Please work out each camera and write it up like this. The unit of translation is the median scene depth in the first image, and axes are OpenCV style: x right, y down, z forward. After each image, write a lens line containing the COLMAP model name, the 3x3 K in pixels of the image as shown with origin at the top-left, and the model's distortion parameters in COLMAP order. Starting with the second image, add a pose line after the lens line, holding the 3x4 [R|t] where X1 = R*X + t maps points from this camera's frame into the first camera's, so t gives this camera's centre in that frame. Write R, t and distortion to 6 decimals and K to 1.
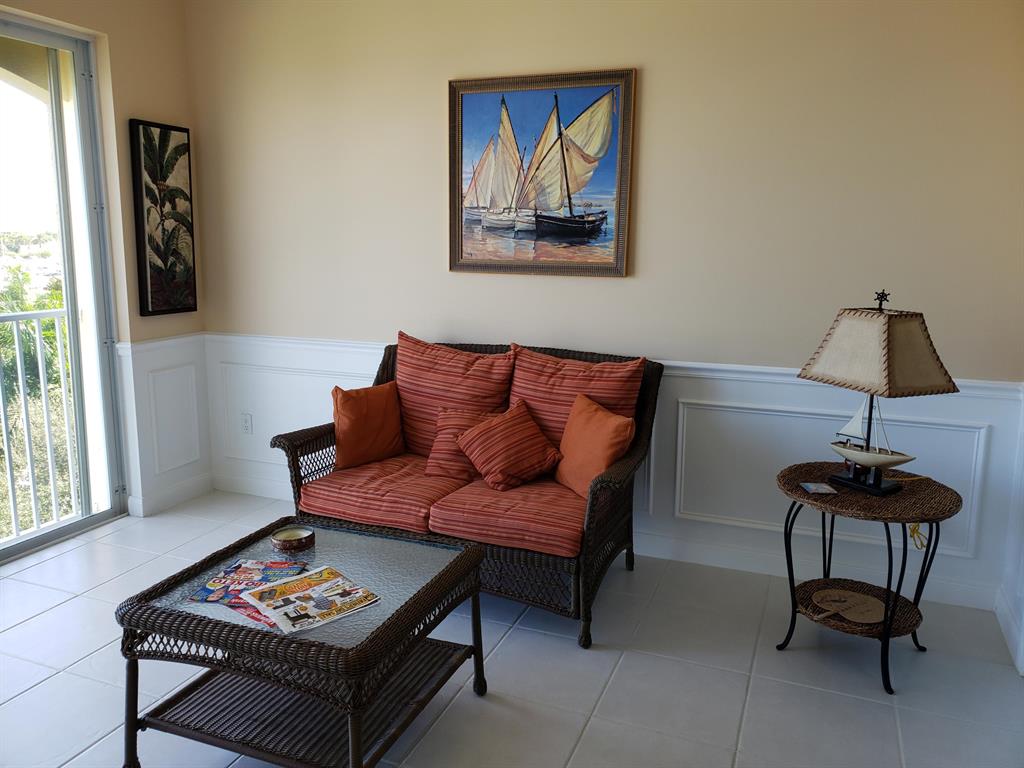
lens RADIAL K [[784.5, 0, 510.3], [0, 784.5, 373.6], [0, 0, 1]] dist [0.027847, 0.001063]
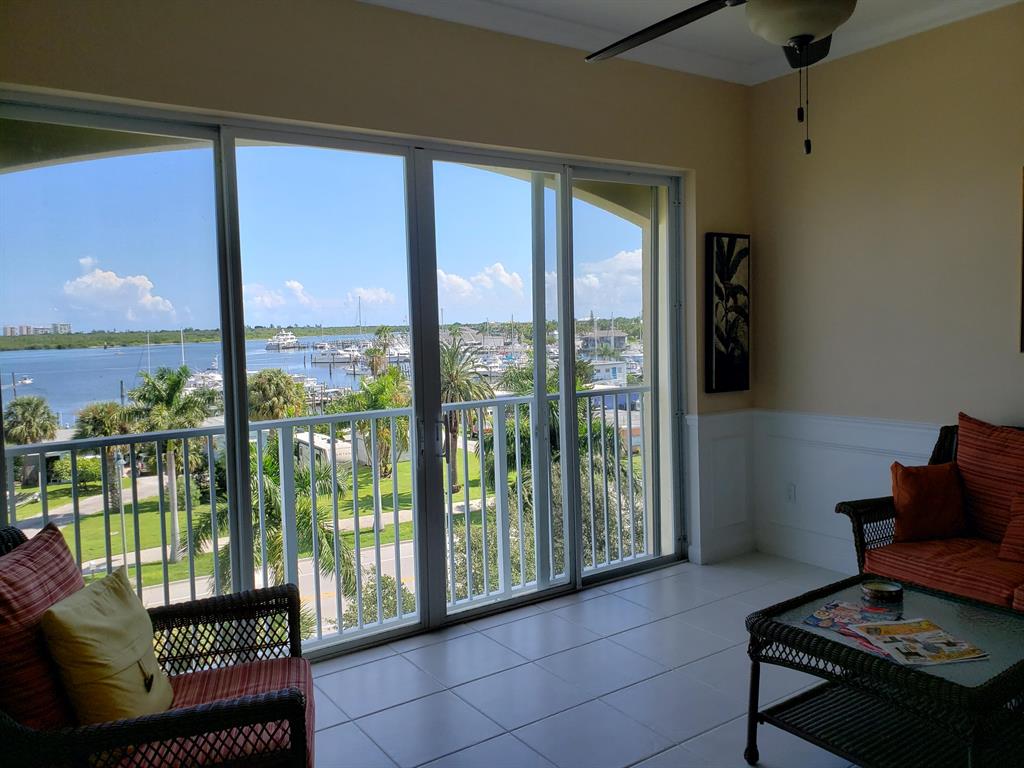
lens RADIAL K [[784.5, 0, 510.3], [0, 784.5, 373.6], [0, 0, 1]] dist [0.027847, 0.001063]
pose [[0.829874, 0.003587, -0.557939, -0.065745], [-0.062217, 0.994338, -0.086147, 0.024146], [0.554470, 0.106205, 0.825399, -0.189852]]
